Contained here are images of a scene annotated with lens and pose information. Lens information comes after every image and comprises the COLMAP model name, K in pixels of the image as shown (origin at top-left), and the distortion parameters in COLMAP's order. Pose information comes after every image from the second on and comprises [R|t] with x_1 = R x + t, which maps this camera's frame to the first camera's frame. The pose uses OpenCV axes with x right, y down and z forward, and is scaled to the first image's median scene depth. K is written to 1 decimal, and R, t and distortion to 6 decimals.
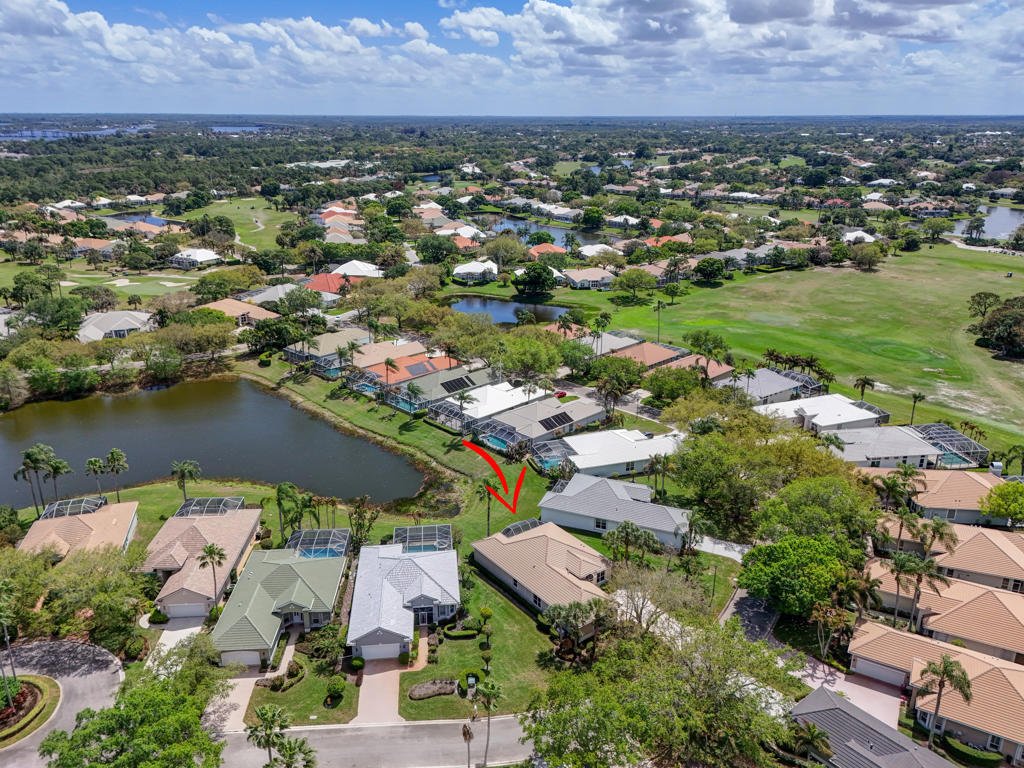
lens RADIAL K [[755.0, 0, 520.8], [0, 755.0, 381.9], [0, 0, 1]] dist [0.054181, -0.043908]
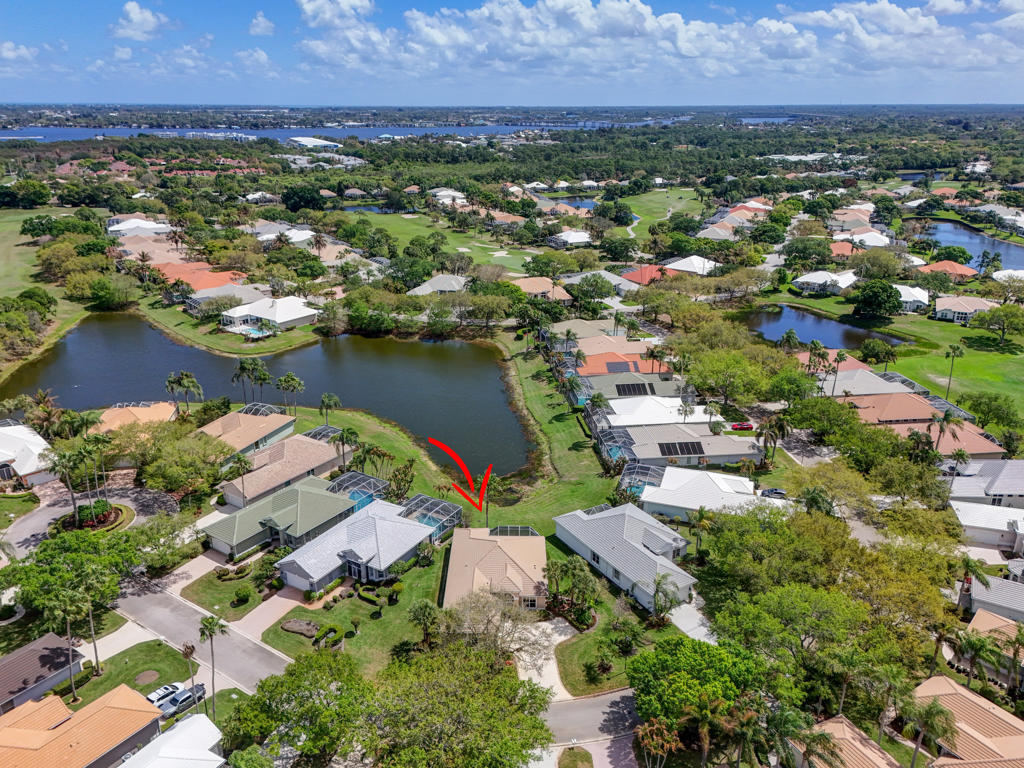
lens RADIAL K [[755.0, 0, 503.4], [0, 755.0, 386.1], [0, 0, 1]] dist [0.054181, -0.043908]
pose [[0.791584, 0.209943, -0.573863, 0.309832], [-0.201156, 0.976311, 0.079702, -0.040757], [0.577002, 0.052345, 0.815064, 0.110323]]
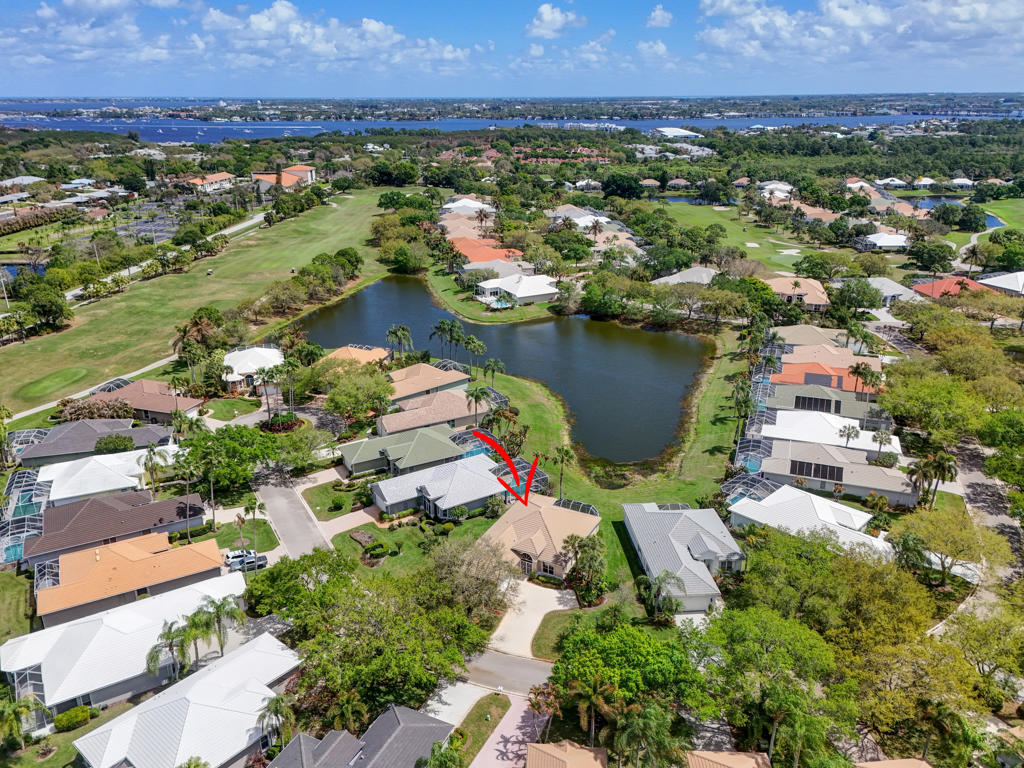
lens RADIAL K [[755.0, 0, 506.1], [0, 755.0, 389.7], [0, 0, 1]] dist [0.054181, -0.043908]
pose [[0.431724, 0.319189, -0.843643, 0.463999], [-0.291461, 0.934488, 0.204408, -0.082039], [0.853619, 0.157642, 0.496472, 0.233686]]
